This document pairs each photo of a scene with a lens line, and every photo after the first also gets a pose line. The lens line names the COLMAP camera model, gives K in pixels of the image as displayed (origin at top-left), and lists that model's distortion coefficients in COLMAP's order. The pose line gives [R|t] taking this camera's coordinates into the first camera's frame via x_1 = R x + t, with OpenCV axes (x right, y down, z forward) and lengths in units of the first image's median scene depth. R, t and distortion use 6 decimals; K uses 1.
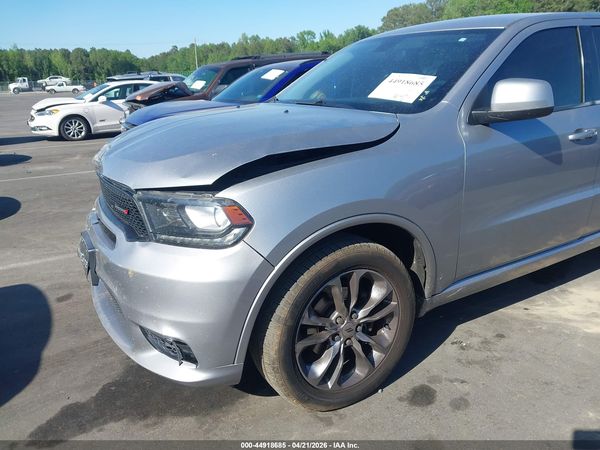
lens RADIAL K [[477.8, 0, 299.4], [0, 477.8, 225.4], [0, 0, 1]] dist [0.016059, -0.024057]
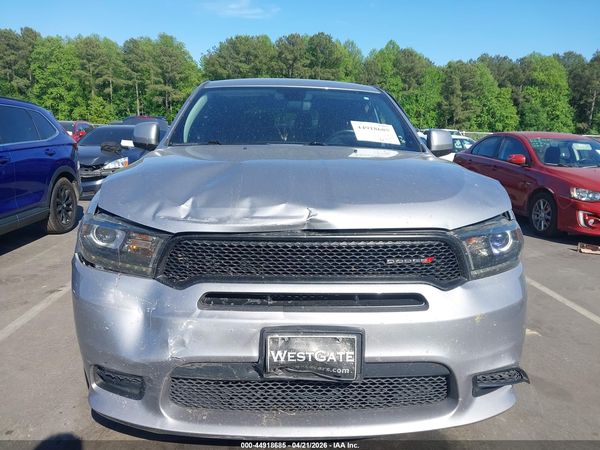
lens RADIAL K [[477.8, 0, 299.3], [0, 477.8, 220.8], [0, 0, 1]] dist [0.016059, -0.024057]
pose [[0.474547, -0.125838, 0.871189, -1.087080], [0.227648, 0.973601, 0.016628, -0.146676], [-0.850283, 0.190434, 0.490666, 0.673237]]
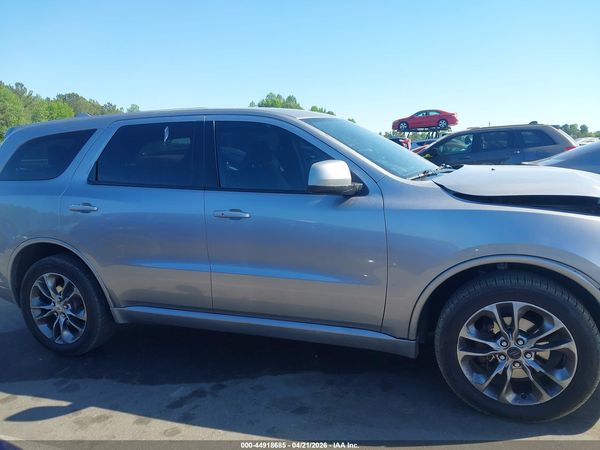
lens RADIAL K [[477.8, 0, 296.4], [0, 477.8, 223.0], [0, 0, 1]] dist [0.016059, -0.024057]
pose [[-0.603753, -0.070429, 0.794054, -0.899134], [0.294045, 0.906175, 0.303949, -0.766786], [-0.740959, 0.416997, -0.526397, 2.480705]]
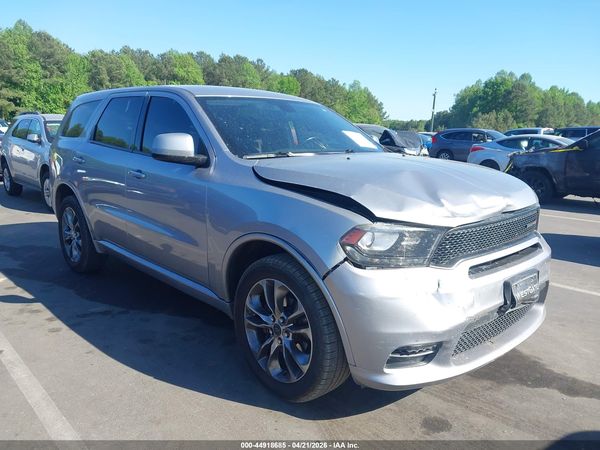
lens RADIAL K [[477.8, 0, 290.7], [0, 477.8, 222.5], [0, 0, 1]] dist [0.016059, -0.024057]
pose [[-0.202692, -0.165808, 0.965103, -1.429485], [0.279502, 0.934766, 0.219297, -0.489957], [-0.938507, 0.314198, -0.143126, 1.689481]]
